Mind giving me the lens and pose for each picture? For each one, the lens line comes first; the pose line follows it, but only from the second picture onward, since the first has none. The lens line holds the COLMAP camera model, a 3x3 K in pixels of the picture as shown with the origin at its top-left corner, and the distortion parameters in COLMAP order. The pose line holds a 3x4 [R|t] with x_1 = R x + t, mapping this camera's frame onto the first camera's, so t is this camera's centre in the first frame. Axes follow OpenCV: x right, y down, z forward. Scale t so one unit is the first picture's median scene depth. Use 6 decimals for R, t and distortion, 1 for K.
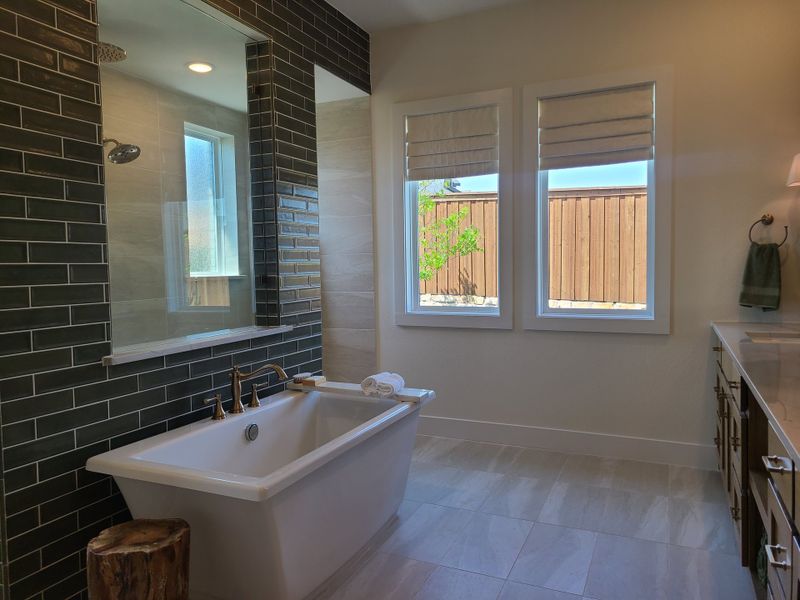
lens RADIAL K [[599.4, 0, 399.7], [0, 599.4, 298.7], [0, 0, 1]] dist [0.054492, -0.025286]
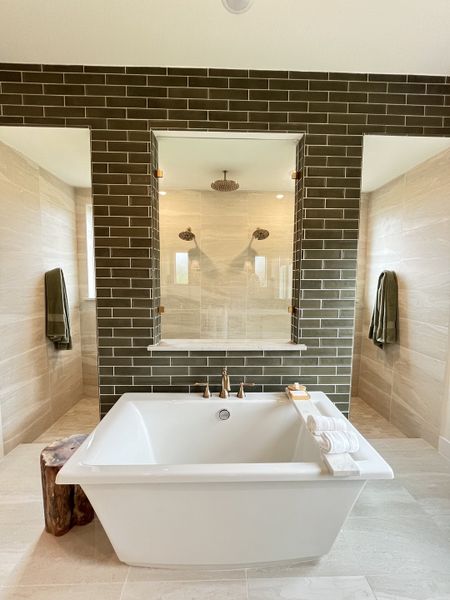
lens RADIAL K [[245.0, 0, 212.2], [0, 245.0, 307.7], [0, 0, 1]] dist [-0.000837, 0.000200]
pose [[0.434360, 0.087349, -0.896494, 0.217648], [-0.062426, 0.995813, 0.066780, -0.065050], [0.898574, 0.026958, 0.437994, 0.578232]]
